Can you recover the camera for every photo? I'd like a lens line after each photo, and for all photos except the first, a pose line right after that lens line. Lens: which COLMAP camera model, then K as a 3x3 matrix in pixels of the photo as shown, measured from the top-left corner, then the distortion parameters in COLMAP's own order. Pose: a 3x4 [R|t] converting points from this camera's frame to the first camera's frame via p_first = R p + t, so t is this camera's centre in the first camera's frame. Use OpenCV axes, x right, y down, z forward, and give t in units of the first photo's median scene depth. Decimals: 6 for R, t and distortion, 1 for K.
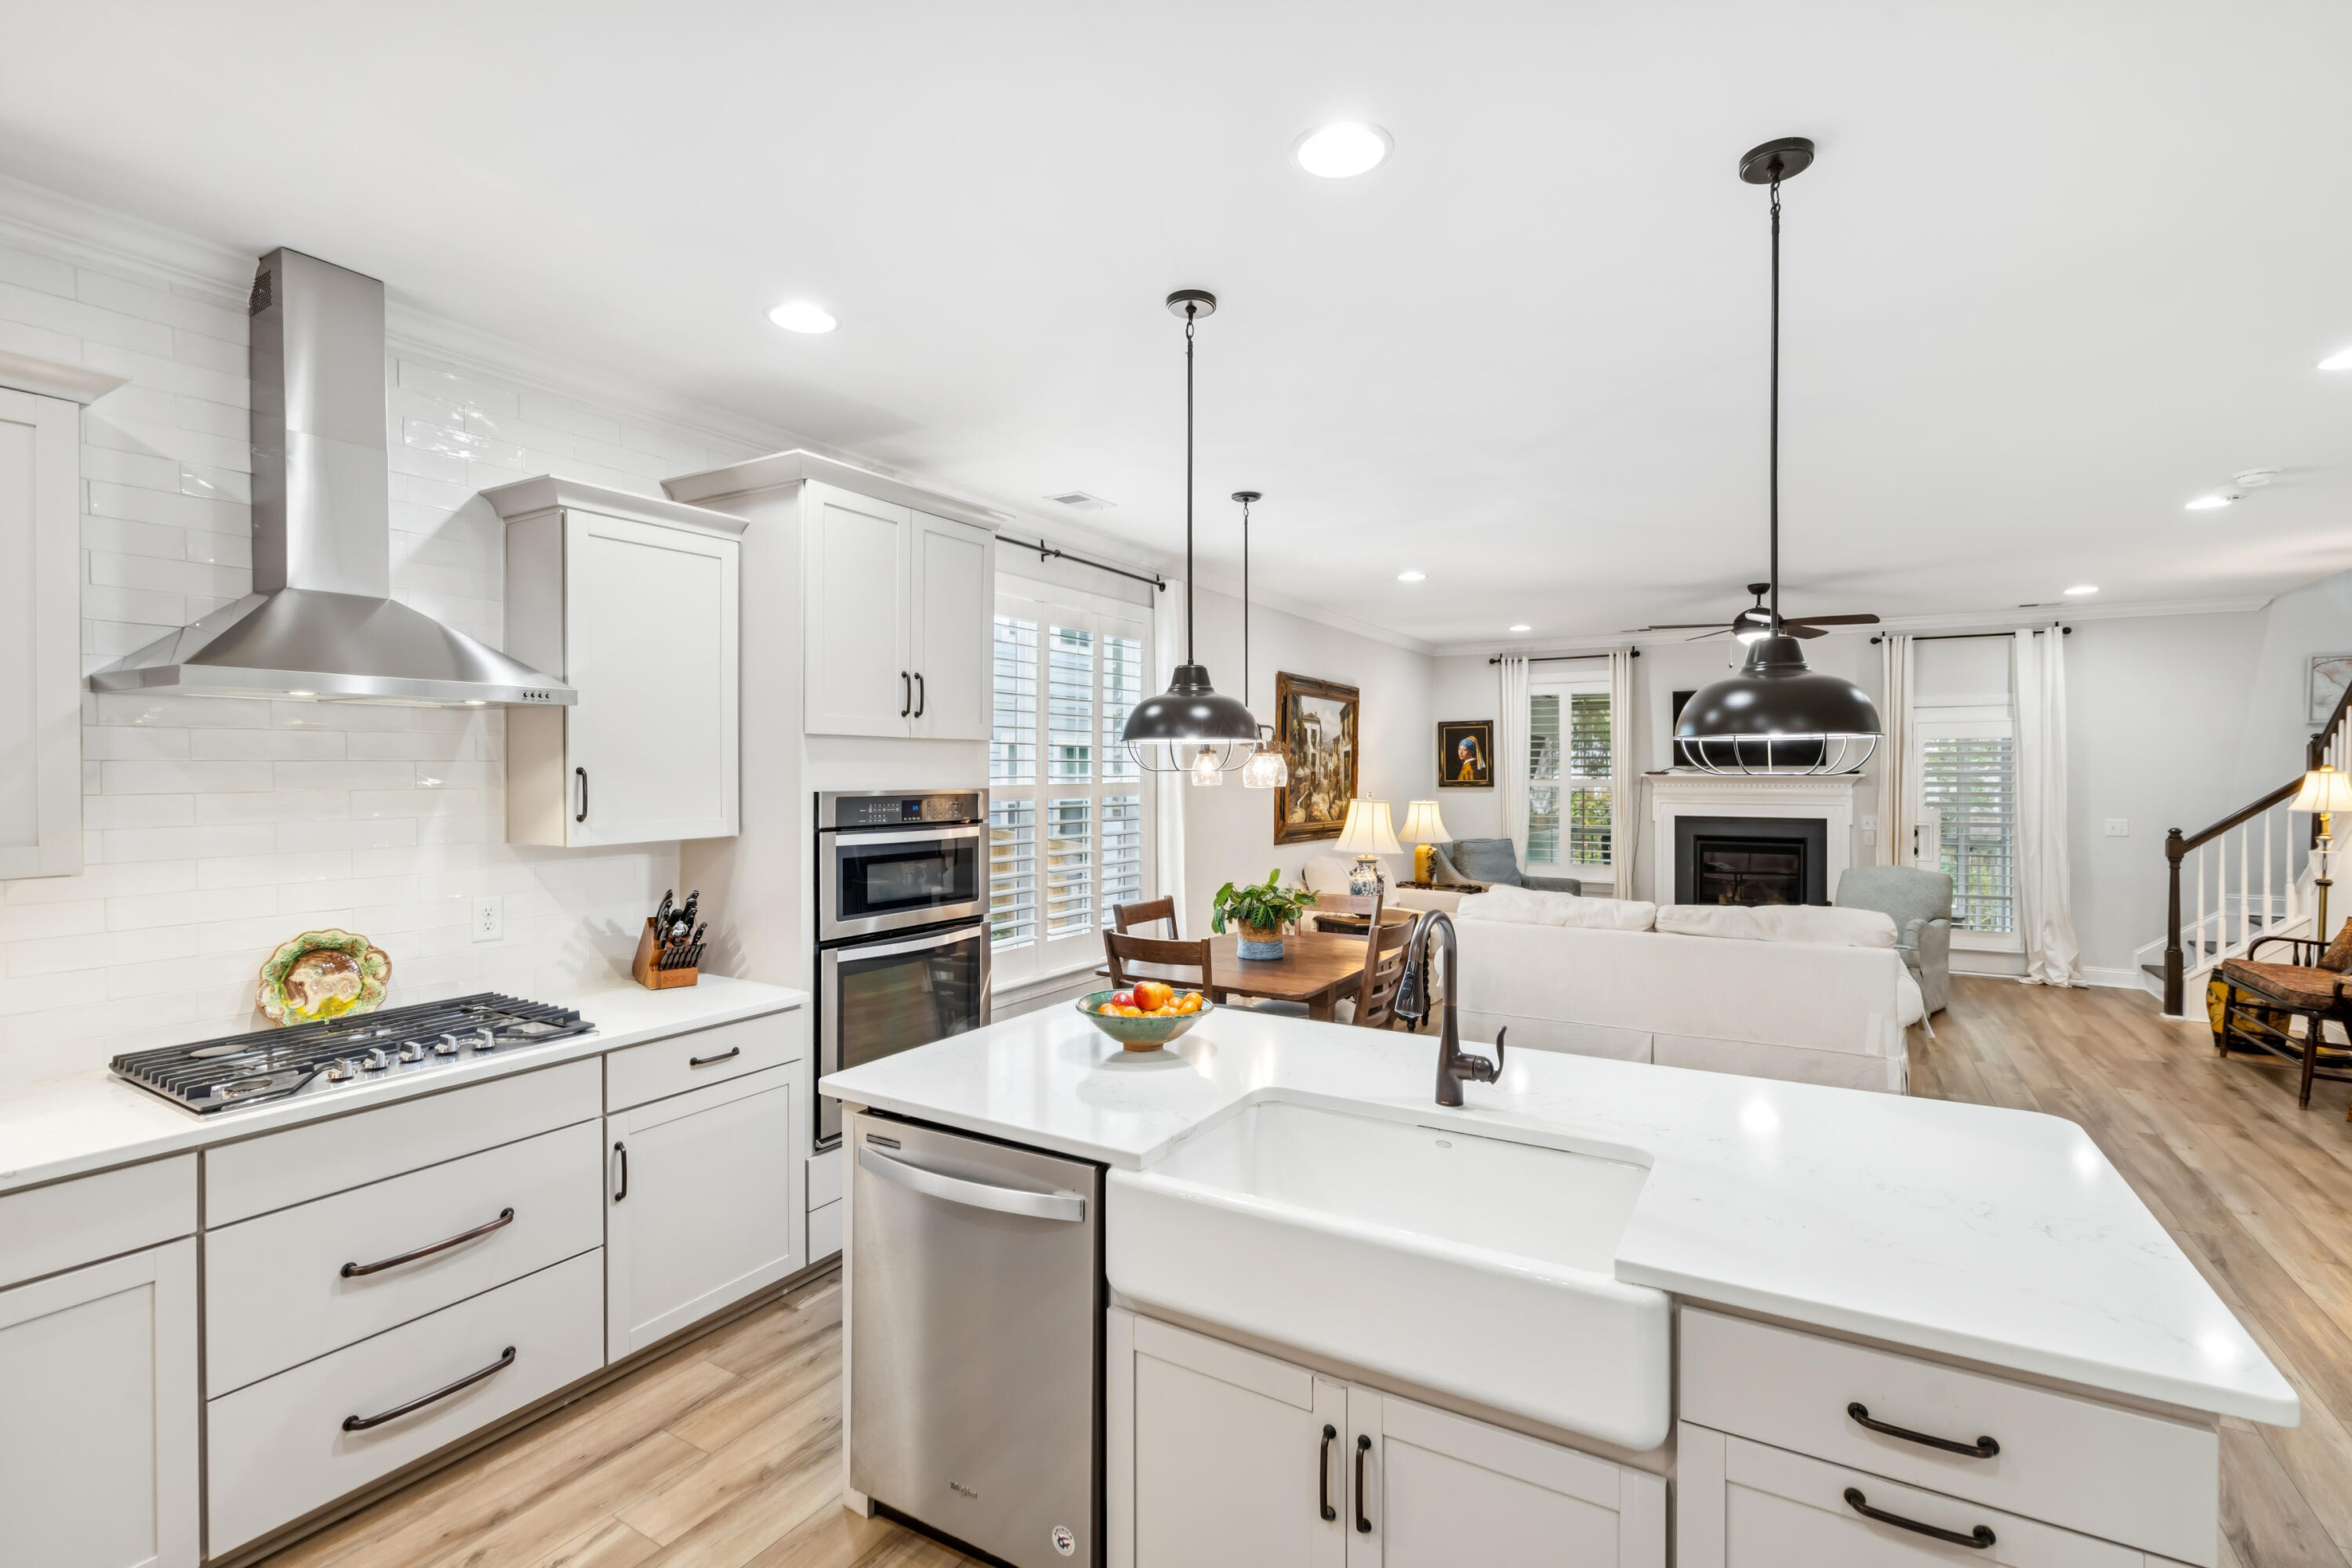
lens RADIAL K [[1075.5, 0, 1173.4], [0, 1075.5, 774.3], [0, 0, 1]] dist [-0.001170, 0.001199]
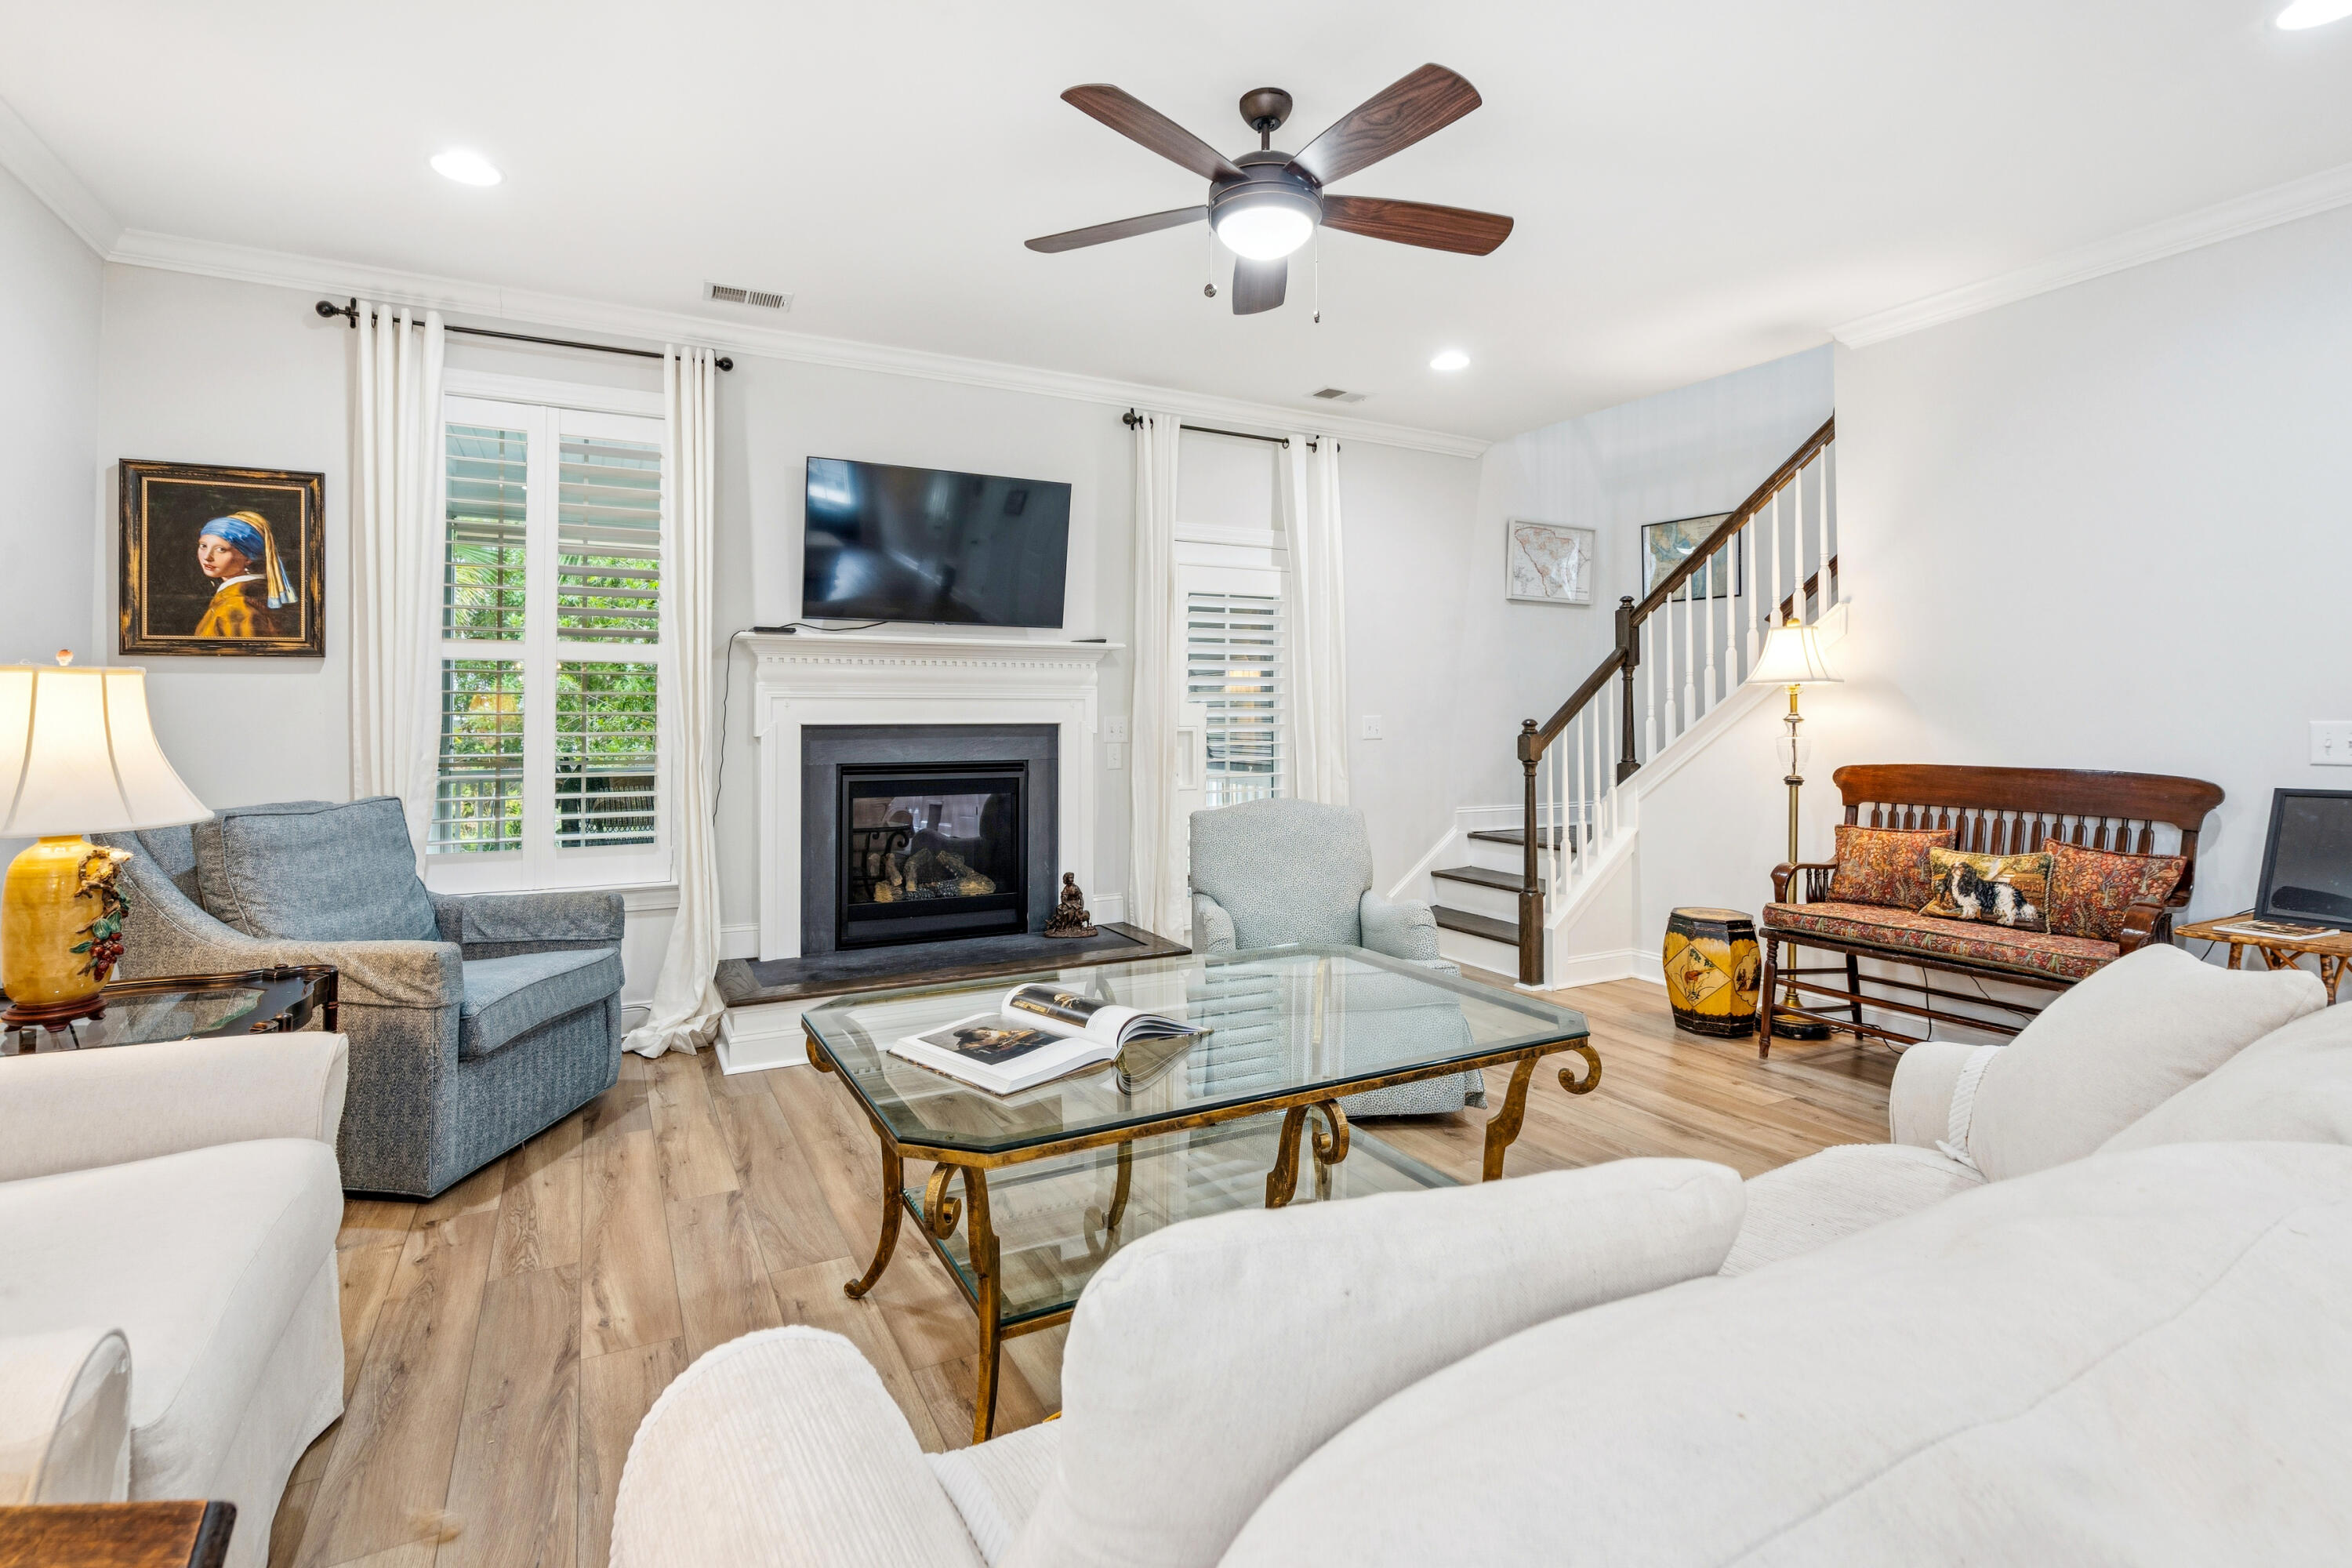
lens RADIAL K [[1075.5, 0, 1168.0], [0, 1075.5, 693.5], [0, 0, 1]] dist [-0.001170, 0.001199]
pose [[0.507609, 0.016486, 0.861430, 0.140303], [0.001970, 0.999792, -0.020294, 0.034791], [-0.861585, 0.011998, 0.507471, 0.617854]]
